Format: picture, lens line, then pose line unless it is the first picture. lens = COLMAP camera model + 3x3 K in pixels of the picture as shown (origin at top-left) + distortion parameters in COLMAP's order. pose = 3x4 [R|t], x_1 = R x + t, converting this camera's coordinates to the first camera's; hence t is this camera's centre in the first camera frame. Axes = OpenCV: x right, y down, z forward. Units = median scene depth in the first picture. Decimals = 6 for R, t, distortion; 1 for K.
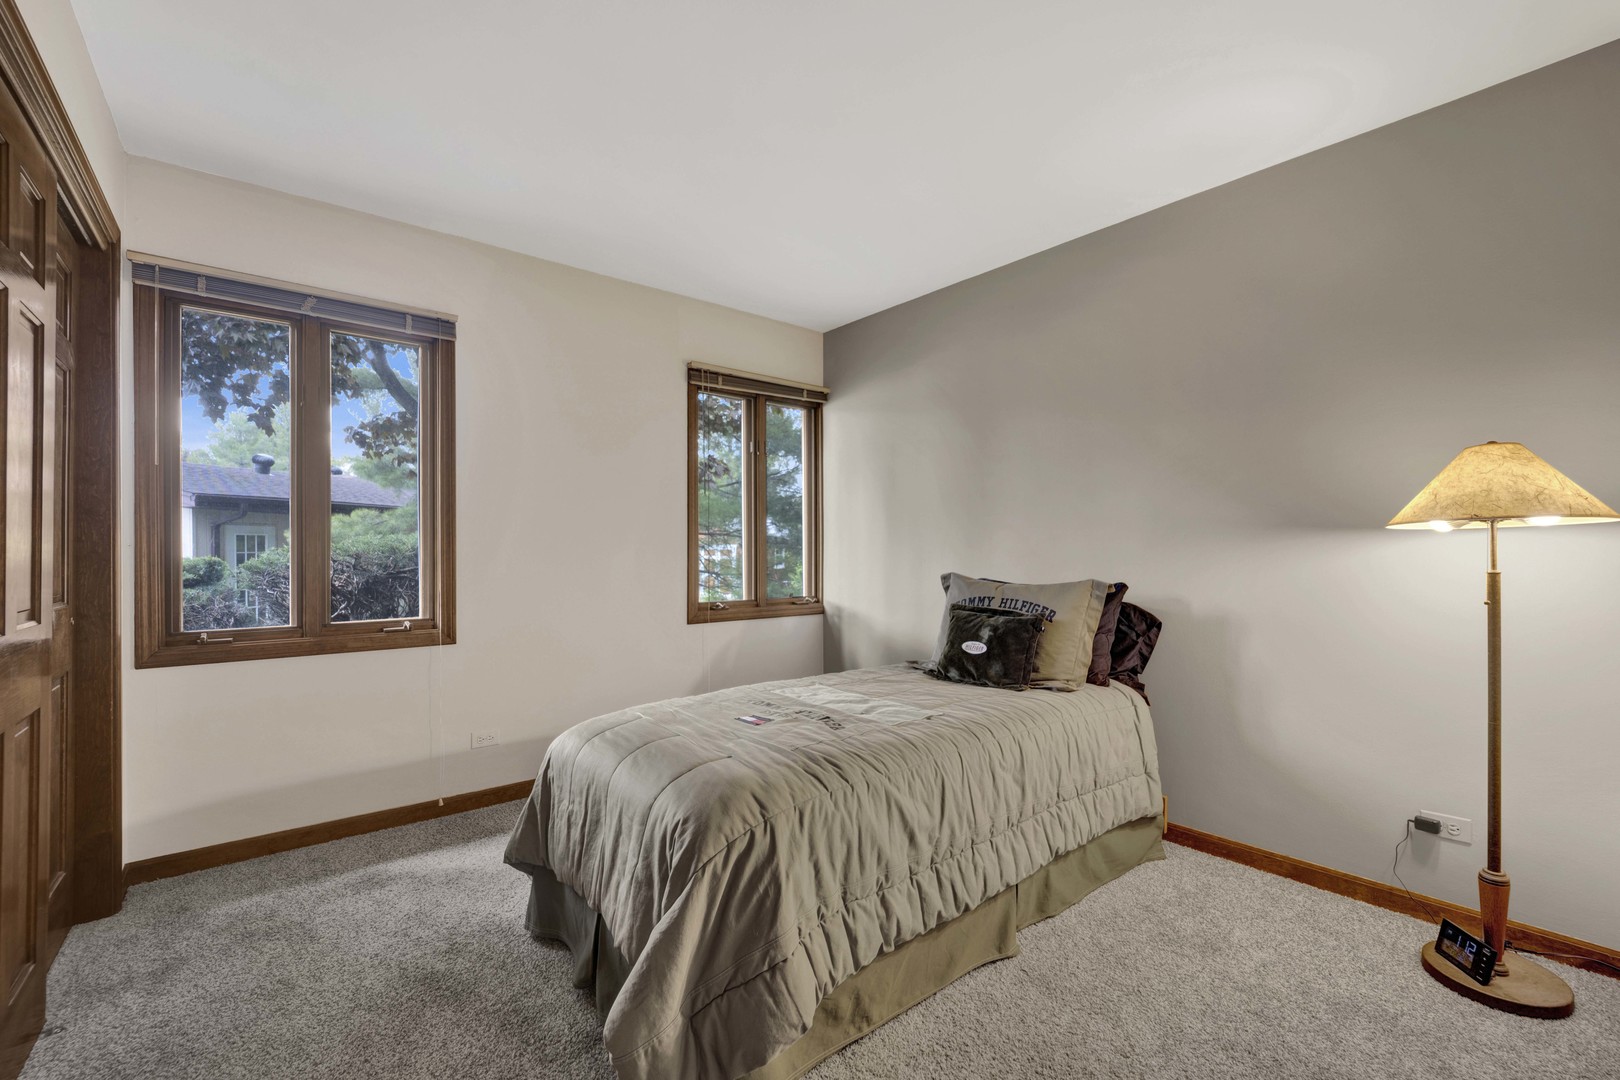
lens RADIAL K [[678.8, 0, 813.9], [0, 678.8, 543.2], [0, 0, 1]] dist [-0.021351, -0.000901]
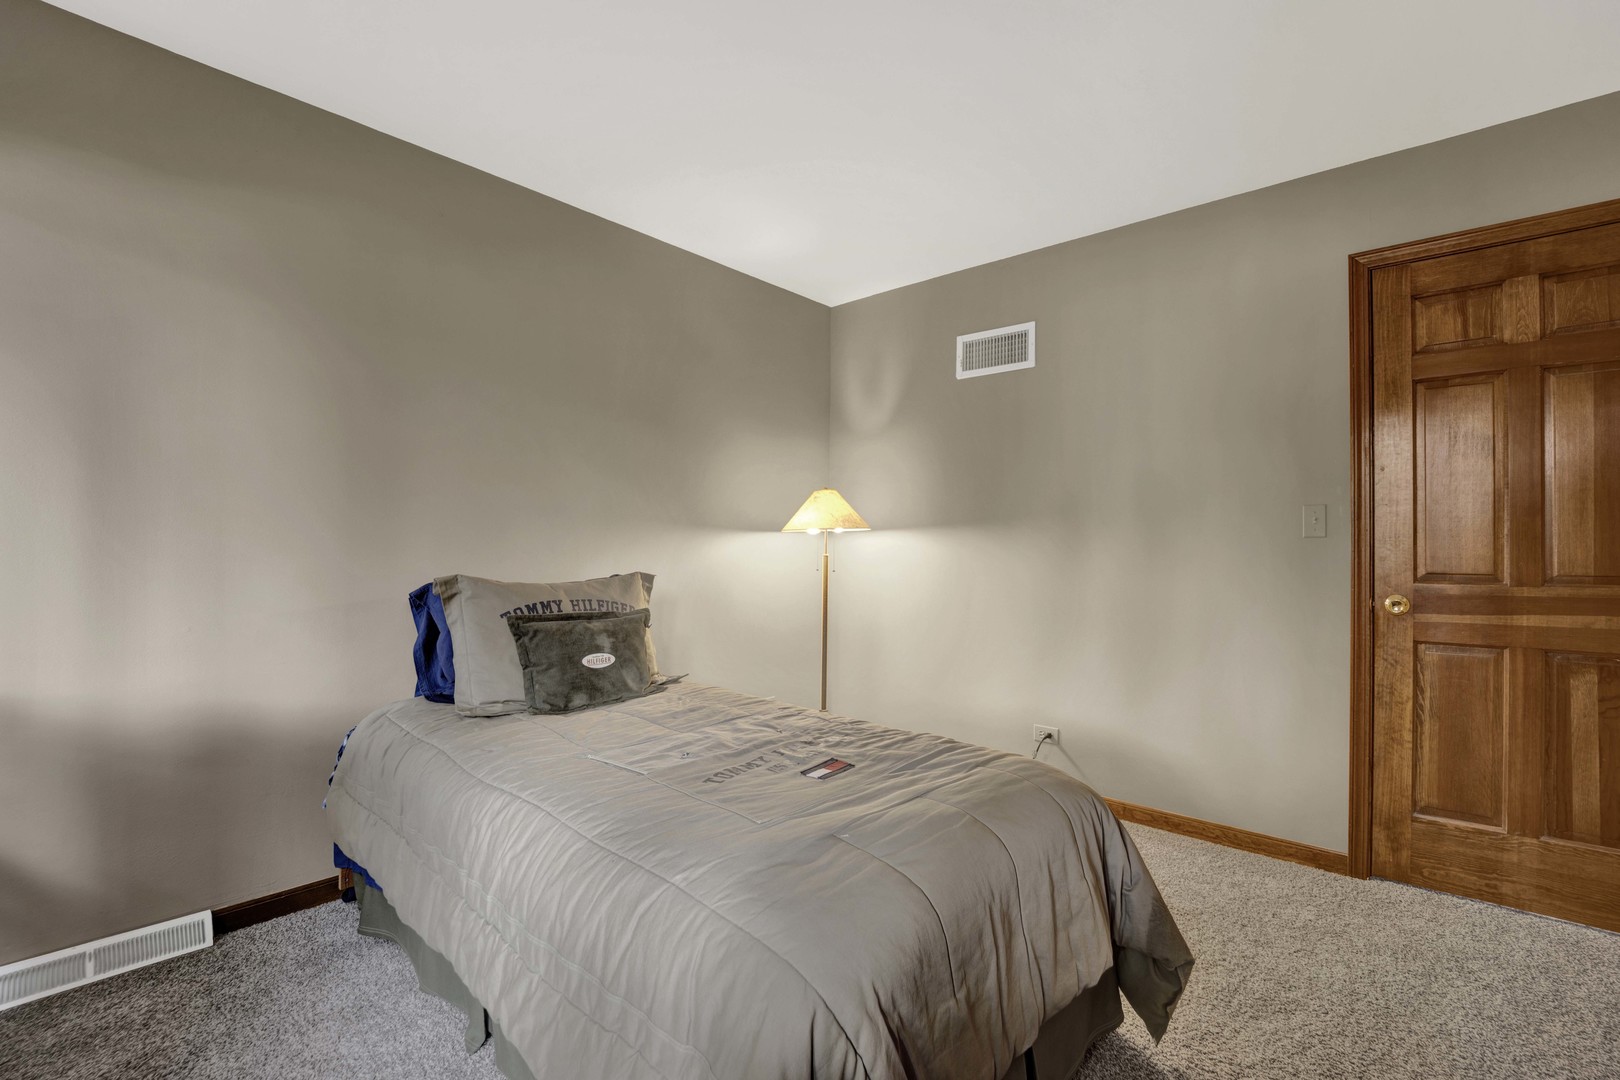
lens RADIAL K [[678.8, 0, 816.1], [0, 678.8, 546.6], [0, 0, 1]] dist [-0.021351, -0.000901]
pose [[-0.210577, 0.010583, 0.977520, -0.621493], [-0.006315, 0.999906, -0.012186, 0.023564], [-0.977557, -0.008740, -0.210490, 0.906595]]
